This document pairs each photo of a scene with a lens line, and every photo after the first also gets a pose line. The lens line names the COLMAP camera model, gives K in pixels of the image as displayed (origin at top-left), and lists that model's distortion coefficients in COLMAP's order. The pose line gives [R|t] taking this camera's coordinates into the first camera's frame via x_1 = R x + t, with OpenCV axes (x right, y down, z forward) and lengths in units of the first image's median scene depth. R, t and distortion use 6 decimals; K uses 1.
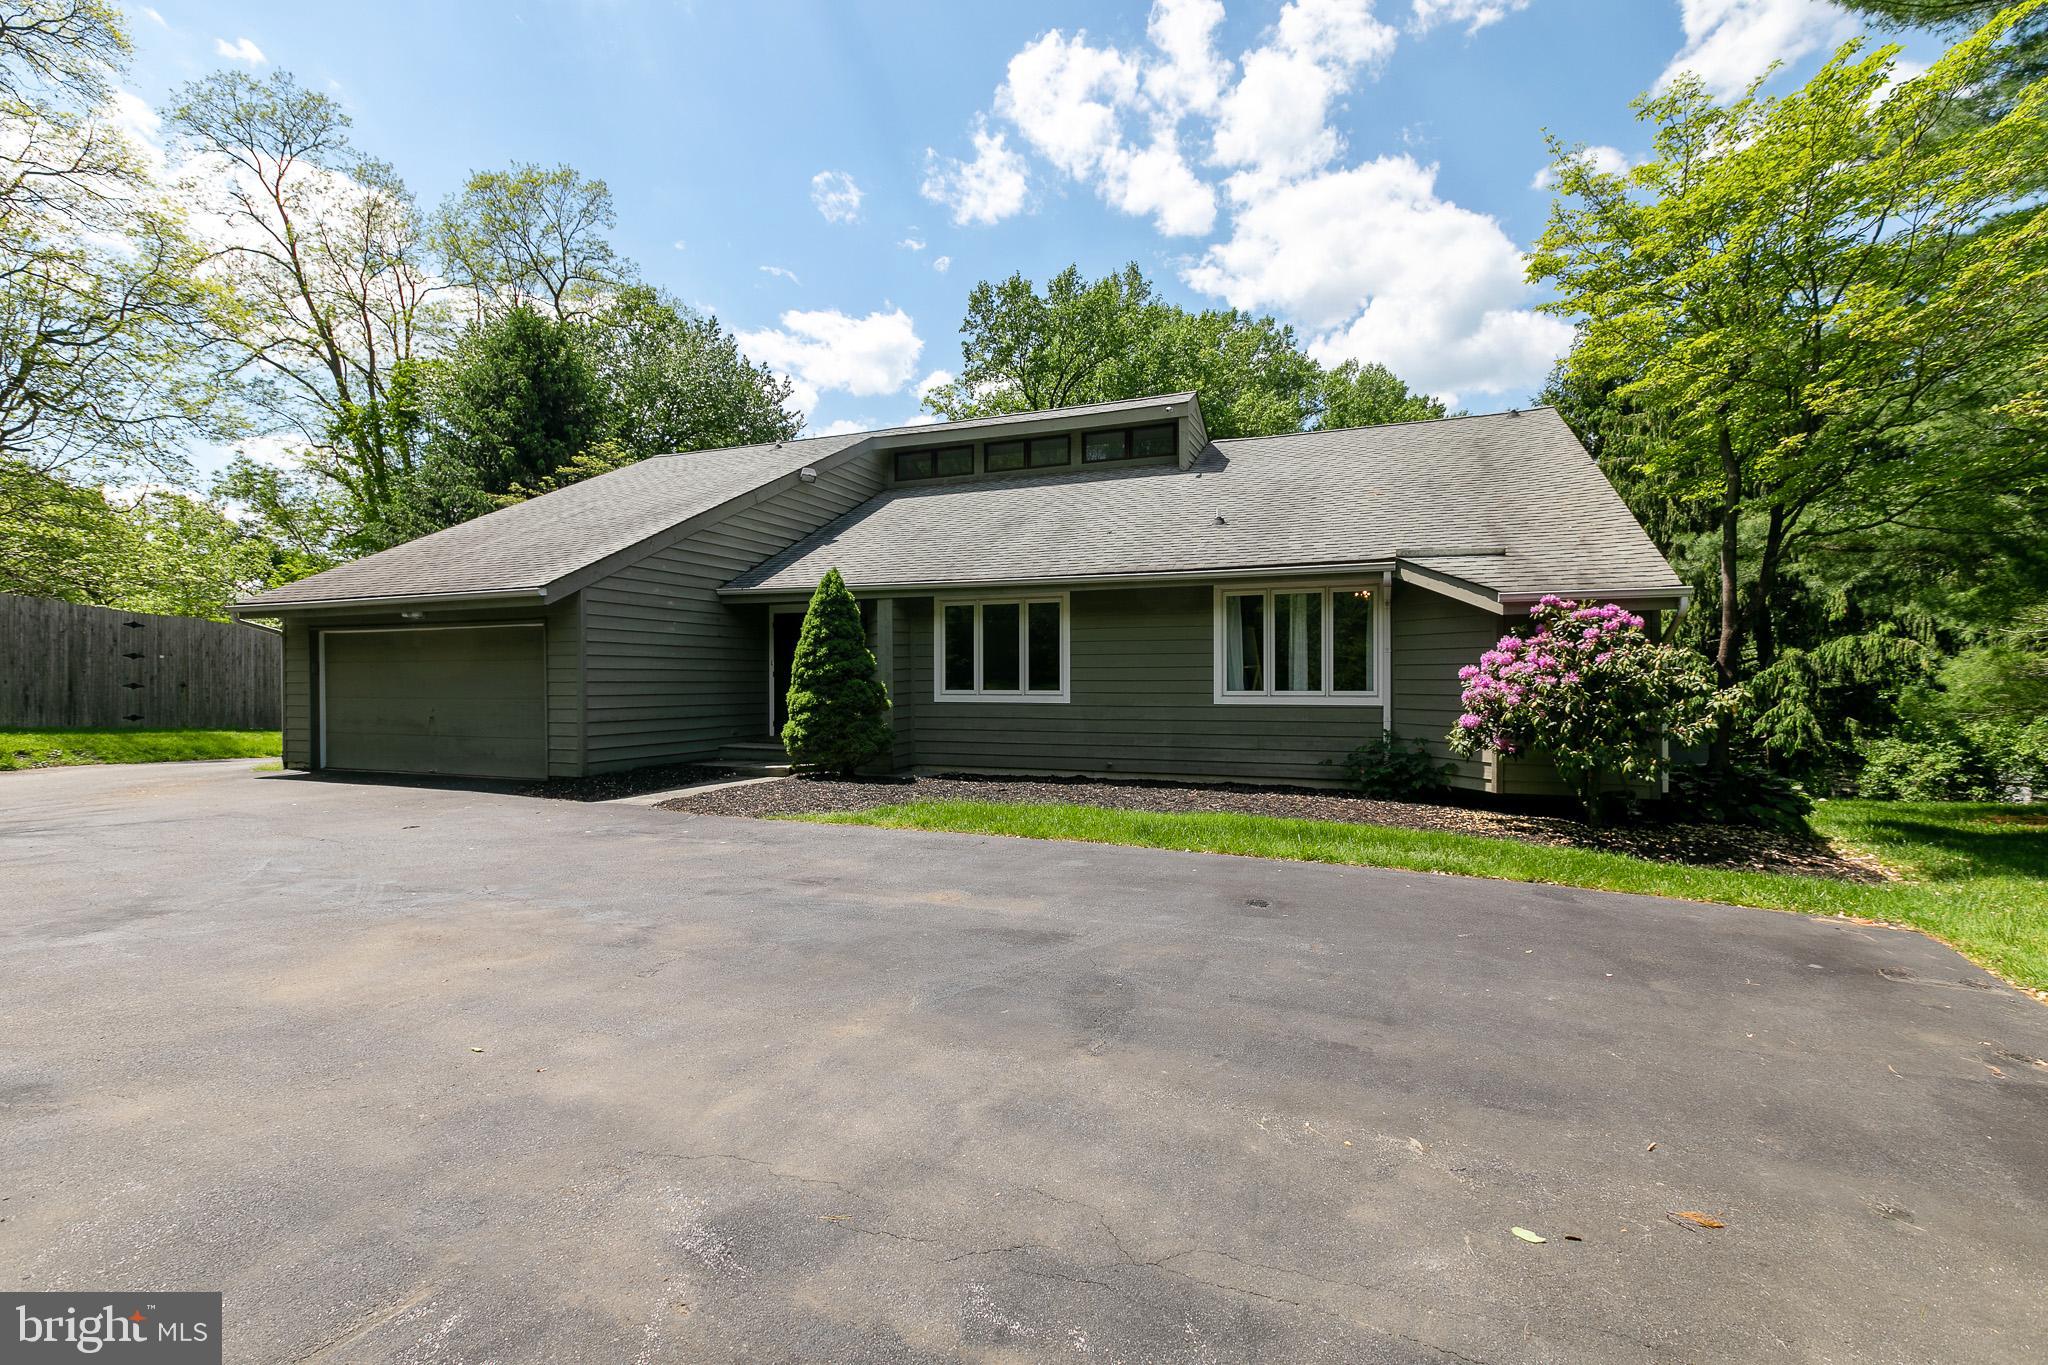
lens RADIAL K [[916.5, 0, 1023.6], [0, 916.5, 677.7], [0, 0, 1]] dist [-0.000681, -0.000123]
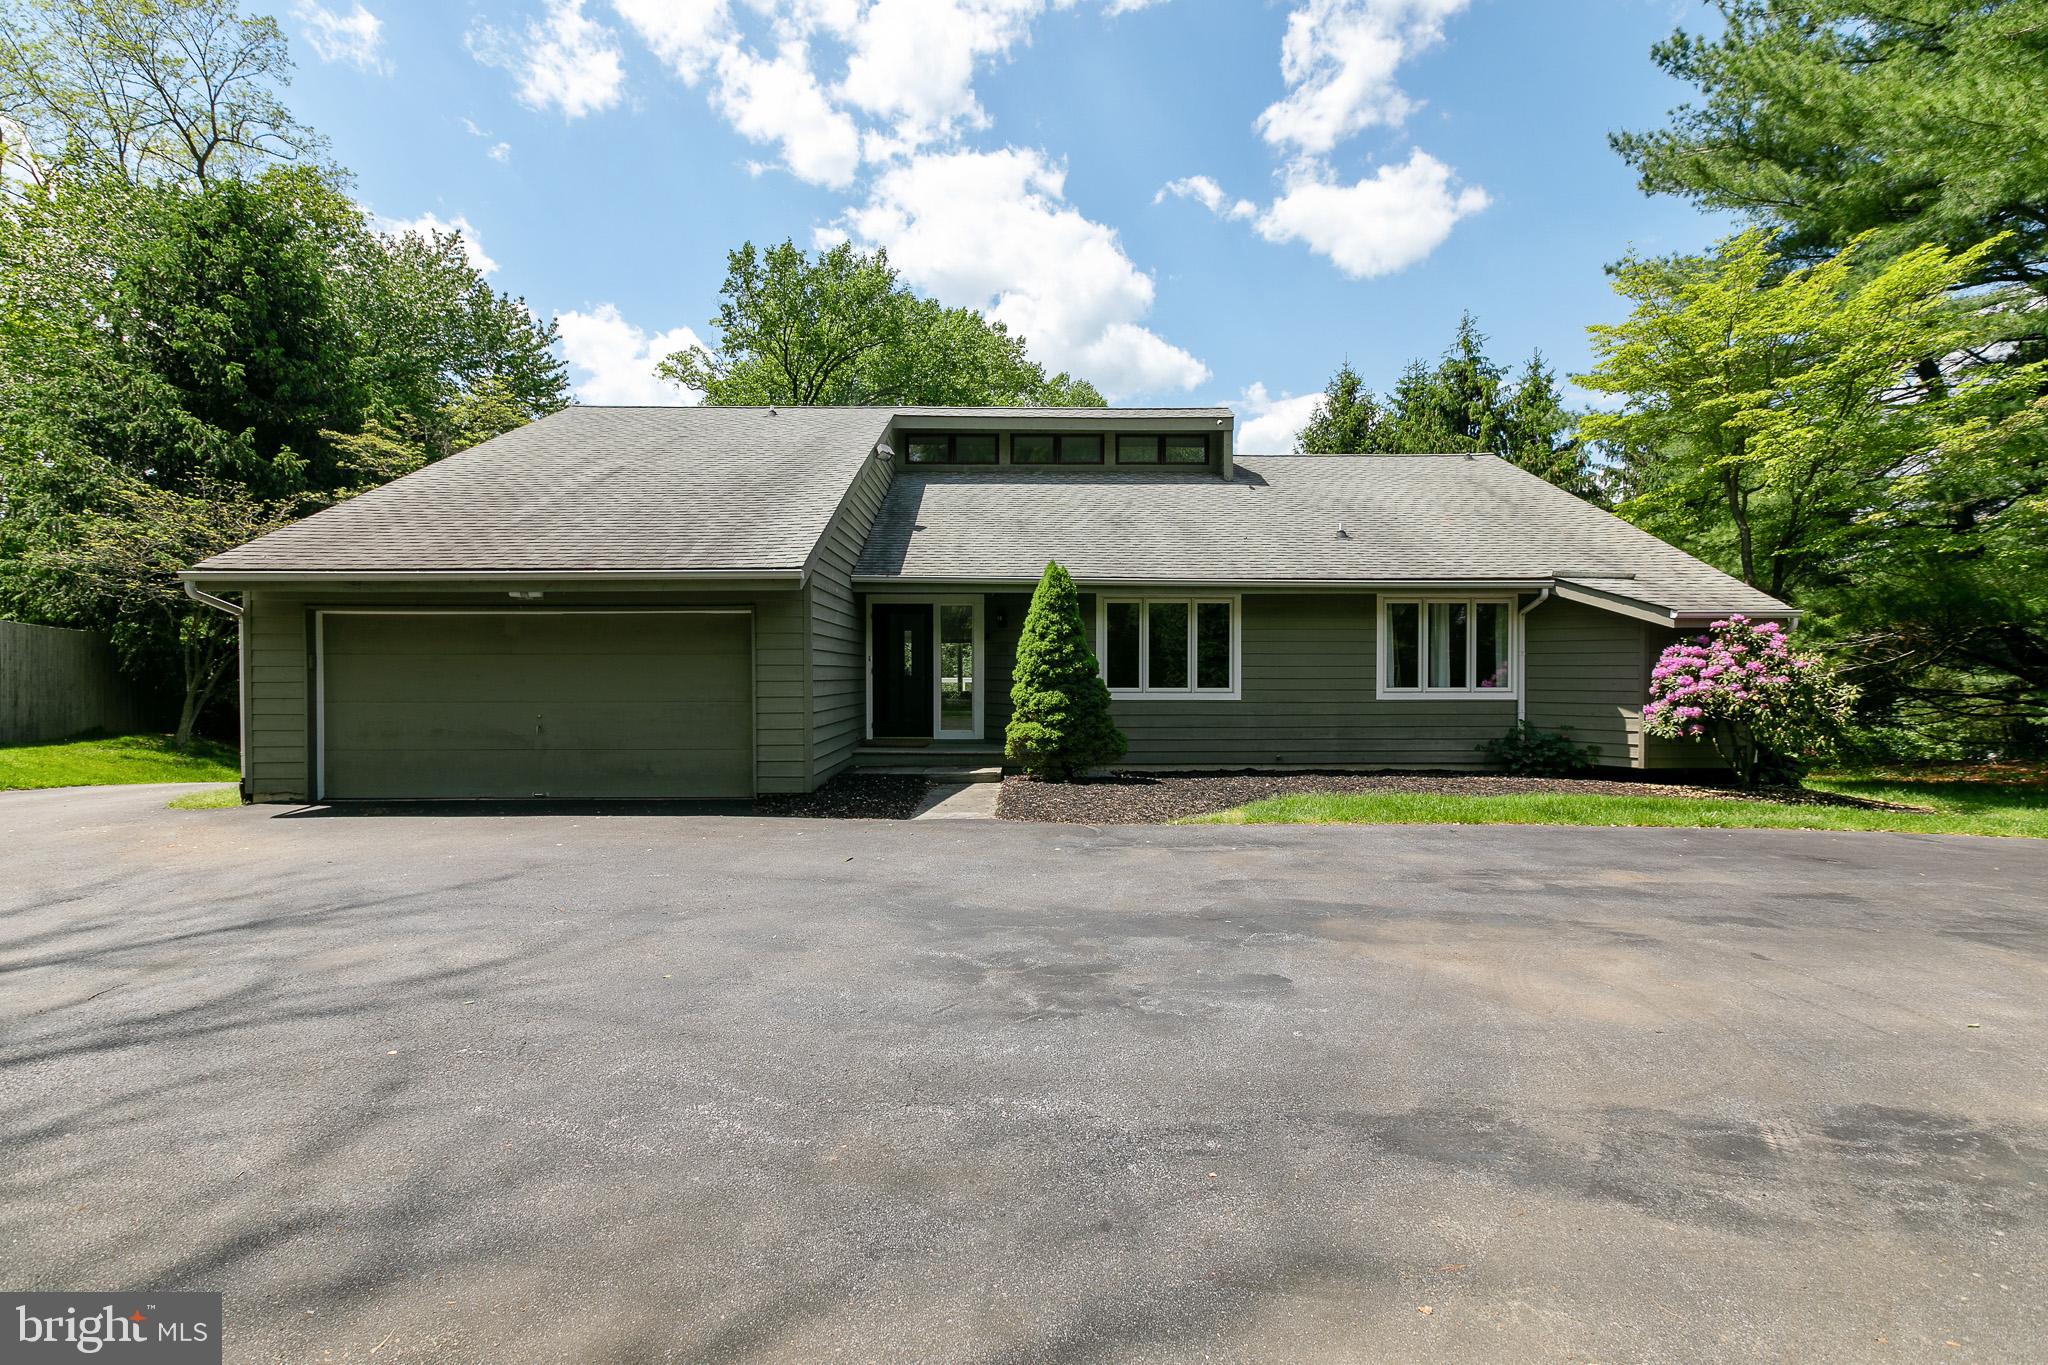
lens RADIAL K [[924.0, 0, 1015.5], [0, 924.0, 685.8], [0, 0, 1]] dist [0.003705, 0.000196]
pose [[0.922500, -0.004167, 0.385974, -0.605923], [-0.002102, 0.999873, 0.015819, -0.004751], [-0.385991, -0.015404, 0.922374, 0.124839]]
